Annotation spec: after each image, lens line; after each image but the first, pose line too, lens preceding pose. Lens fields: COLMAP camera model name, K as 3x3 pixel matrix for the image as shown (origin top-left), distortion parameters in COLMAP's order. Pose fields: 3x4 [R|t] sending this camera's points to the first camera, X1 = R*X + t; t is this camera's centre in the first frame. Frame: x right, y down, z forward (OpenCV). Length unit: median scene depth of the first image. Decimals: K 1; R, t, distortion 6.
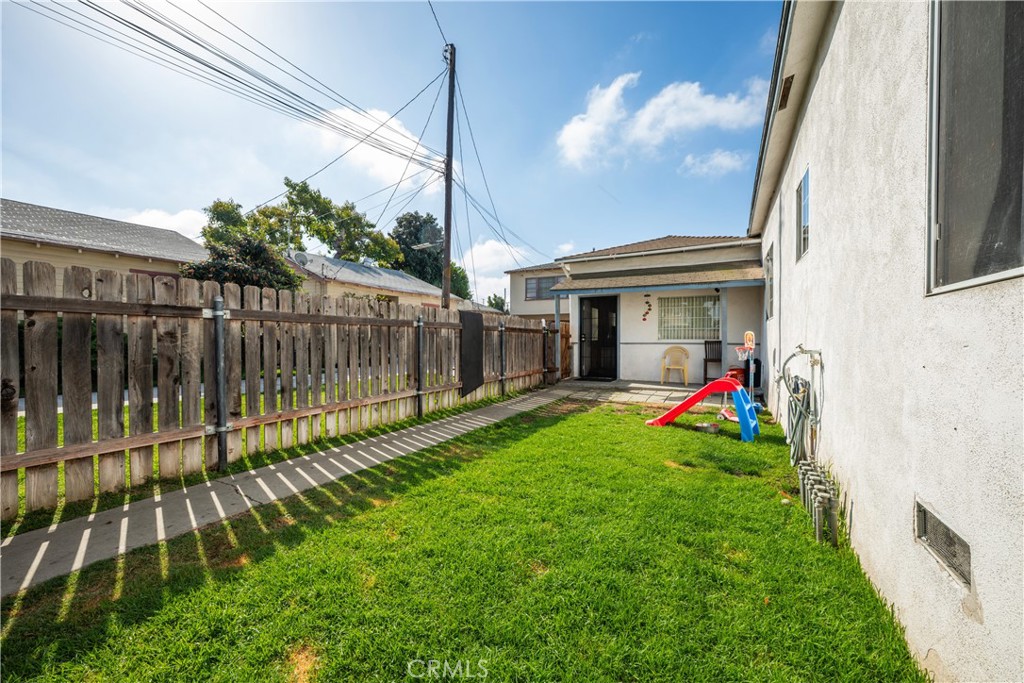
lens RADIAL K [[411.4, 0, 520.7], [0, 411.4, 344.3], [0, 0, 1]] dist [-0.001229, 0.000045]
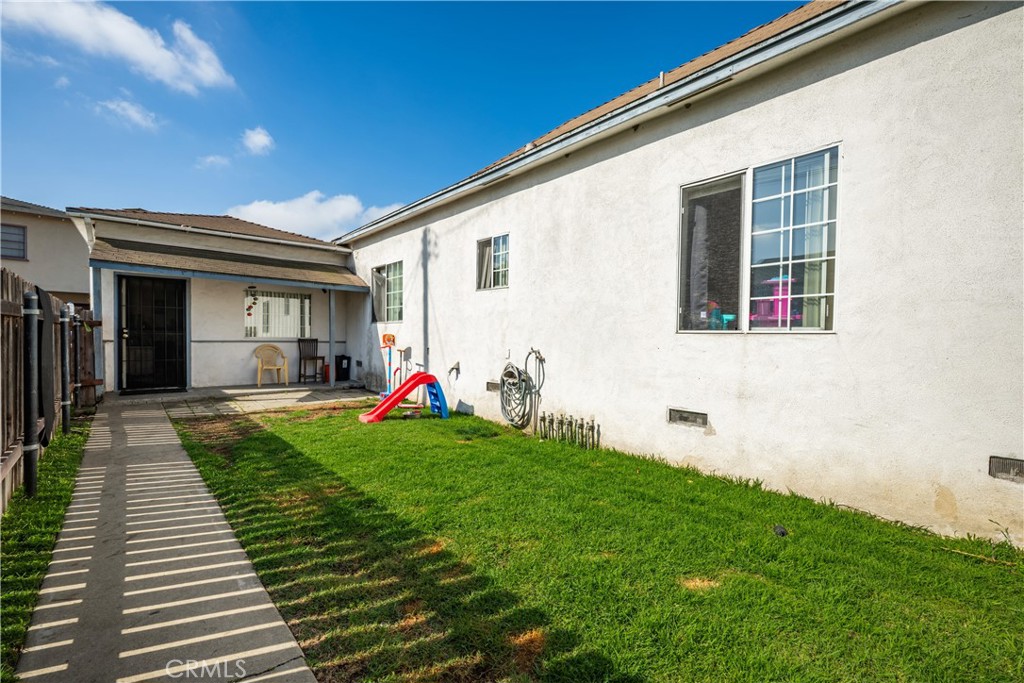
lens RADIAL K [[415.7, 0, 512.0], [0, 415.7, 341.5], [0, 0, 1]] dist [-0.001672, -0.000069]
pose [[0.355348, -0.004850, 0.934721, -0.323452], [-0.005005, 0.999962, 0.007092, -0.012178], [-0.934721, -0.007198, 0.355310, 0.168089]]
